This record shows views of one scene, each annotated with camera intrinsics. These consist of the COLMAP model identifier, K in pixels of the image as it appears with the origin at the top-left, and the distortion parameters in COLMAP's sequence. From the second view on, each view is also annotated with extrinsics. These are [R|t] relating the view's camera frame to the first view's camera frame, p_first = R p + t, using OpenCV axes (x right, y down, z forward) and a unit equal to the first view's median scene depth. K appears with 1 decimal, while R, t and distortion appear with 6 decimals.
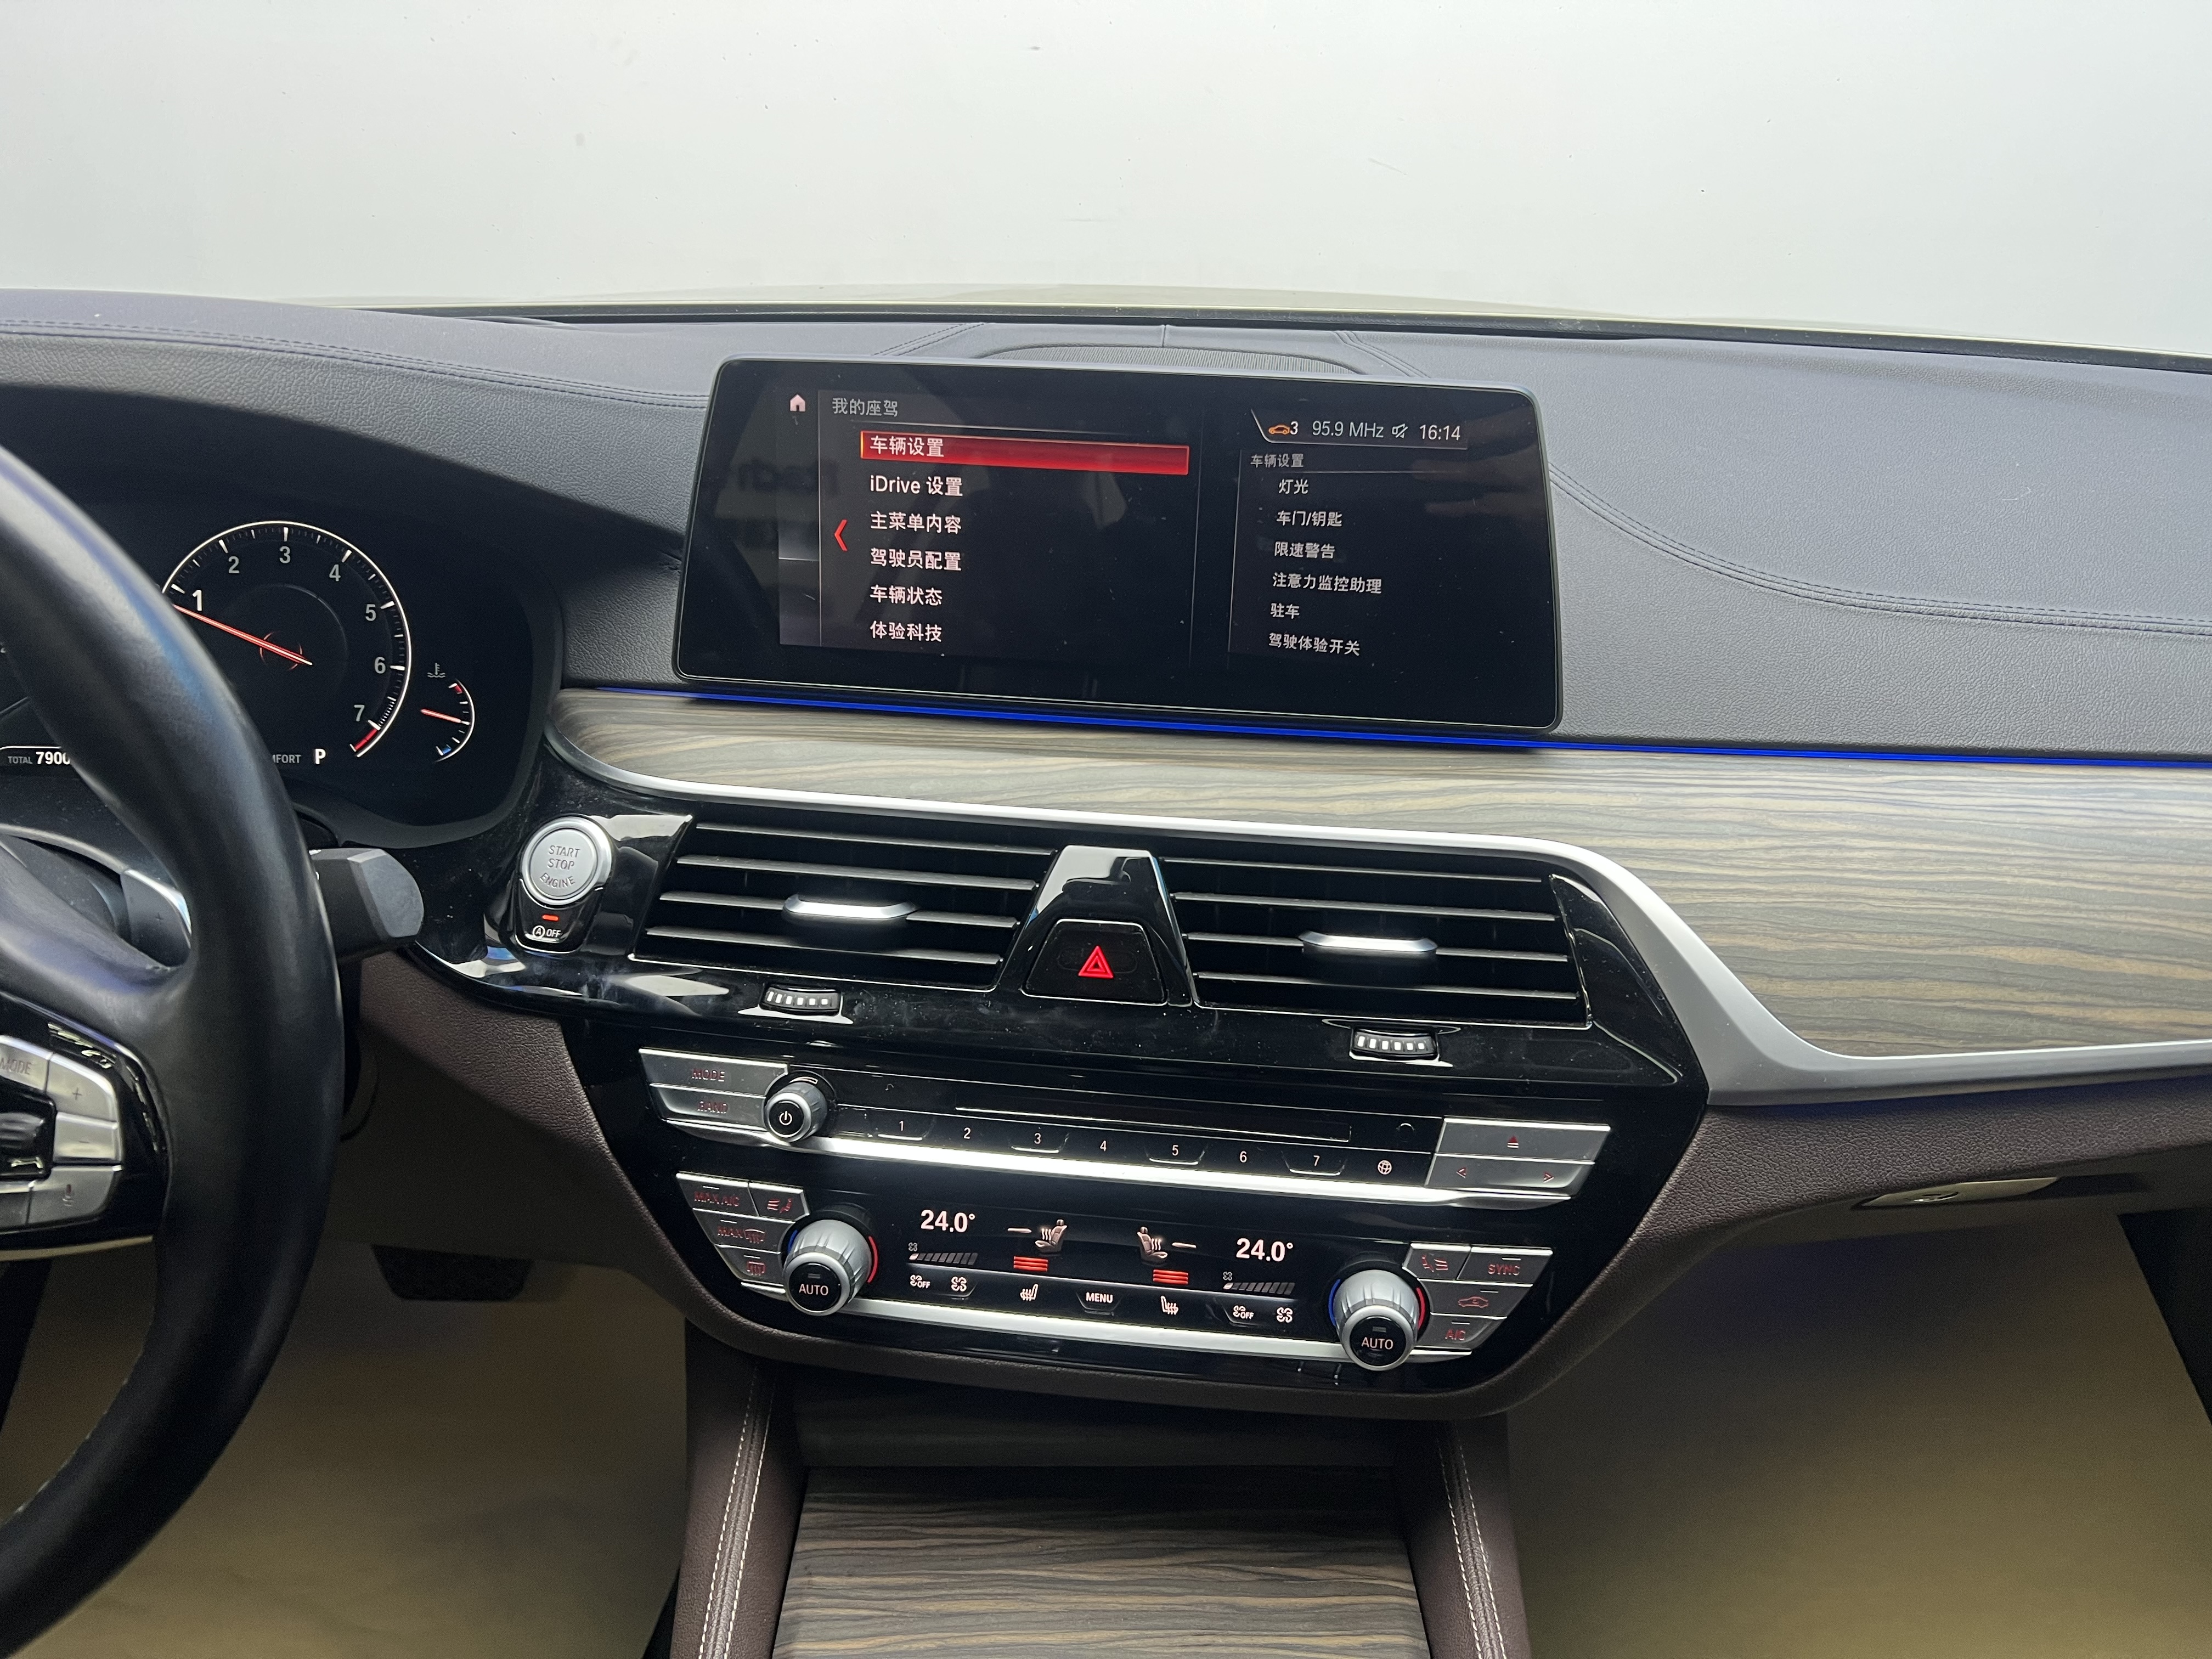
lens RADIAL K [[1697.8, 0, 1105.6], [0, 1697.8, 818.1], [0, 0, 1]] dist [0.017278, -0.004184]
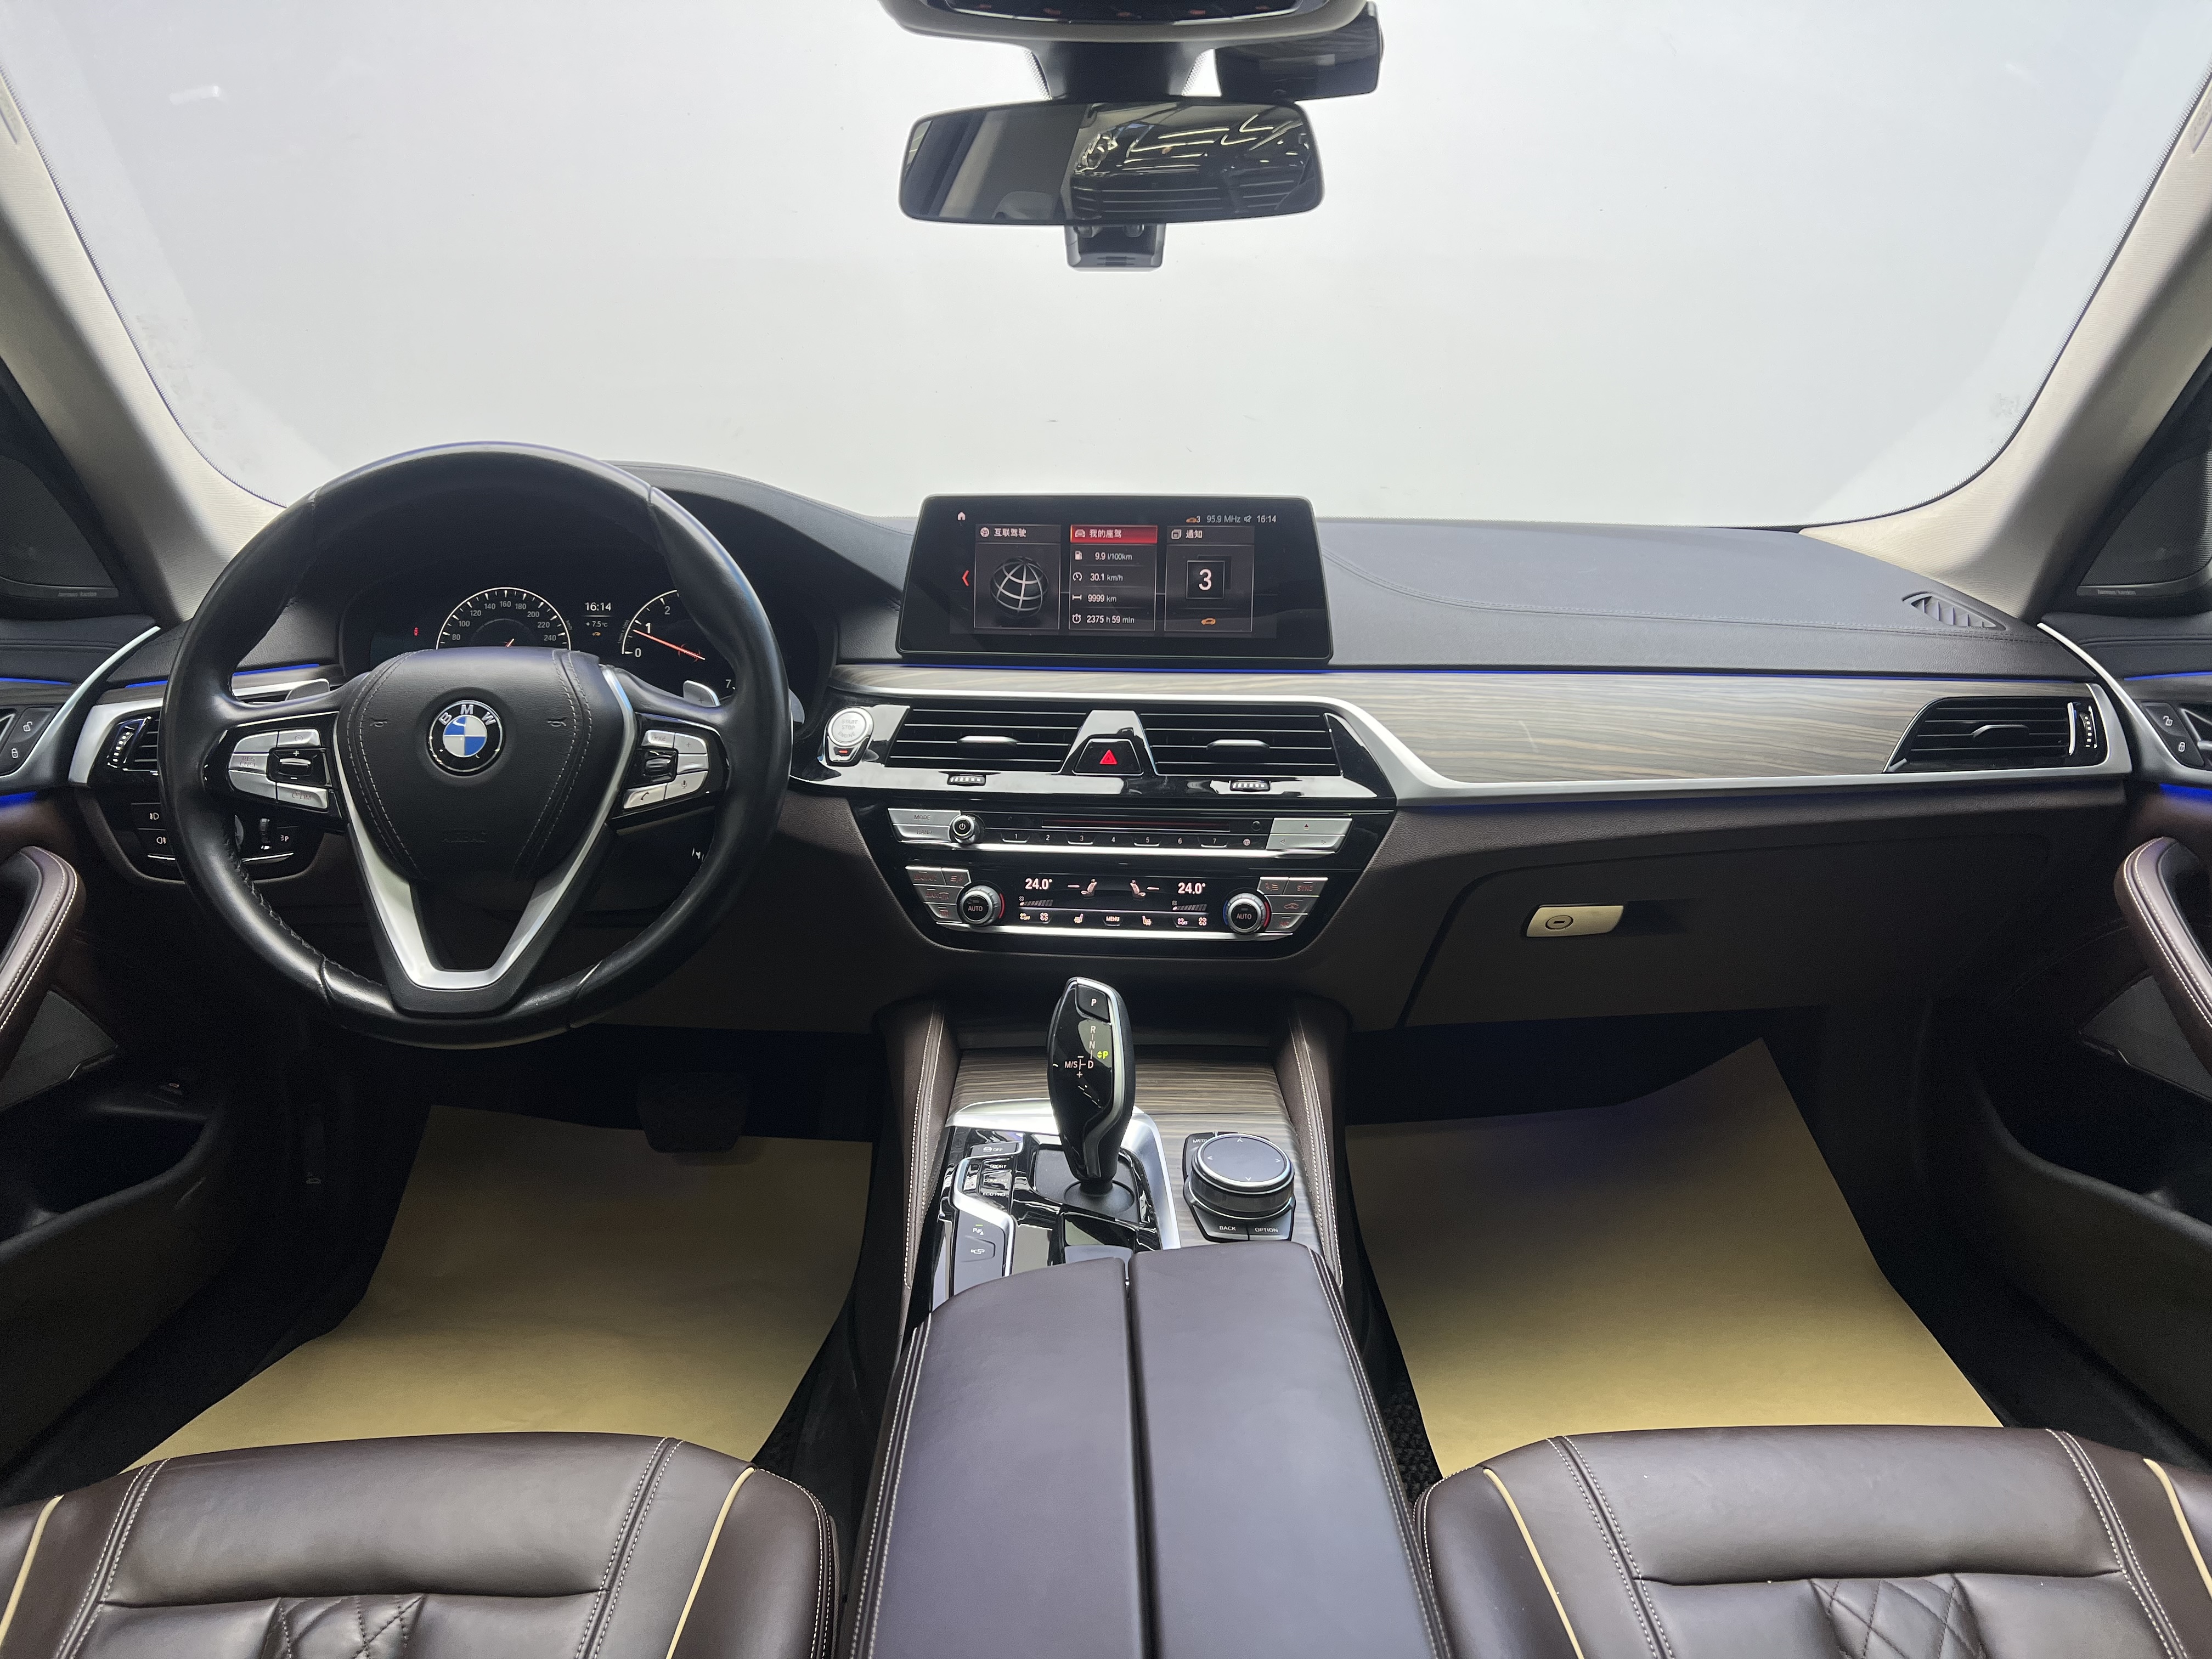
lens RADIAL K [[1698.9, 0, 1127.8], [0, 1698.9, 826.3], [0, 0, 1]] dist [0.091306, -0.130160]
pose [[0.999799, -0.019613, 0.004137, 0.007981], [0.020045, 0.978960, -0.203068, 0.585425], [-0.000067, 0.203110, 0.979156, -1.022972]]
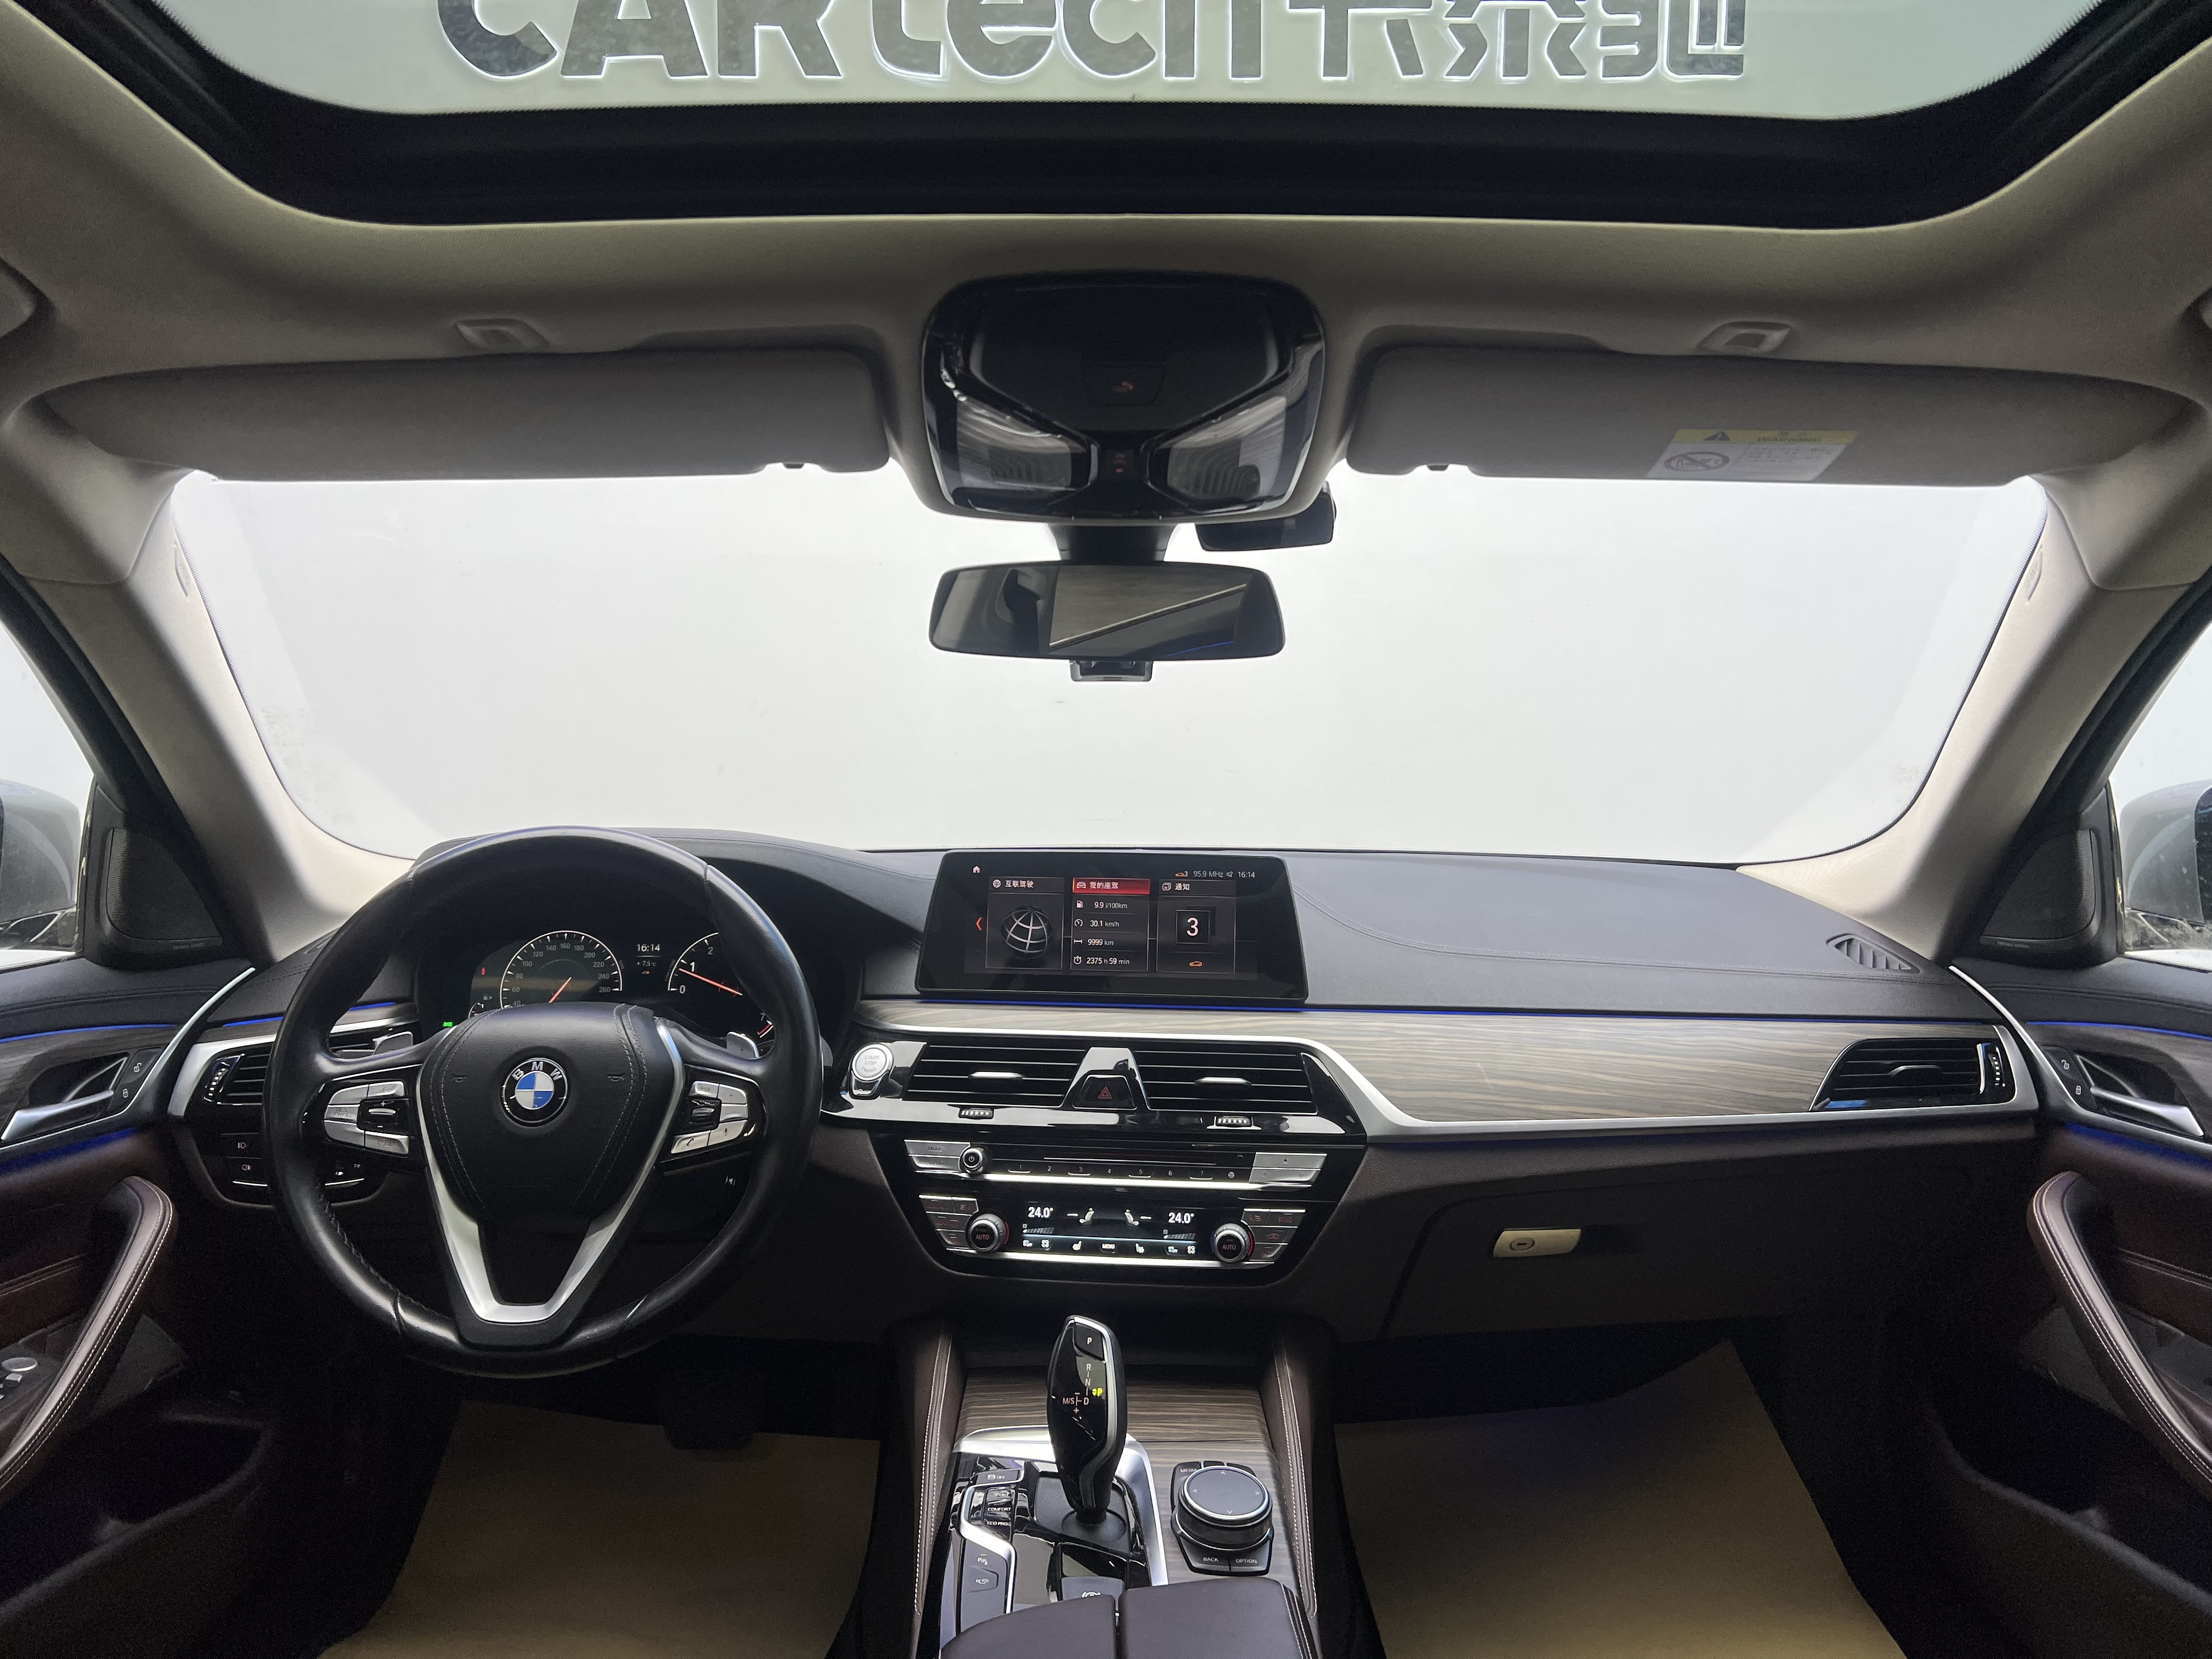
lens RADIAL K [[1704.7, 0, 1118.5], [0, 1704.7, 823.6], [0, 0, 1]] dist [0.057235, -0.069508]
pose [[0.999839, -0.017794, -0.002153, 0.023563], [0.016064, 0.942895, -0.332704, 0.503189], [0.007950, 0.332616, 0.943029, -1.291909]]
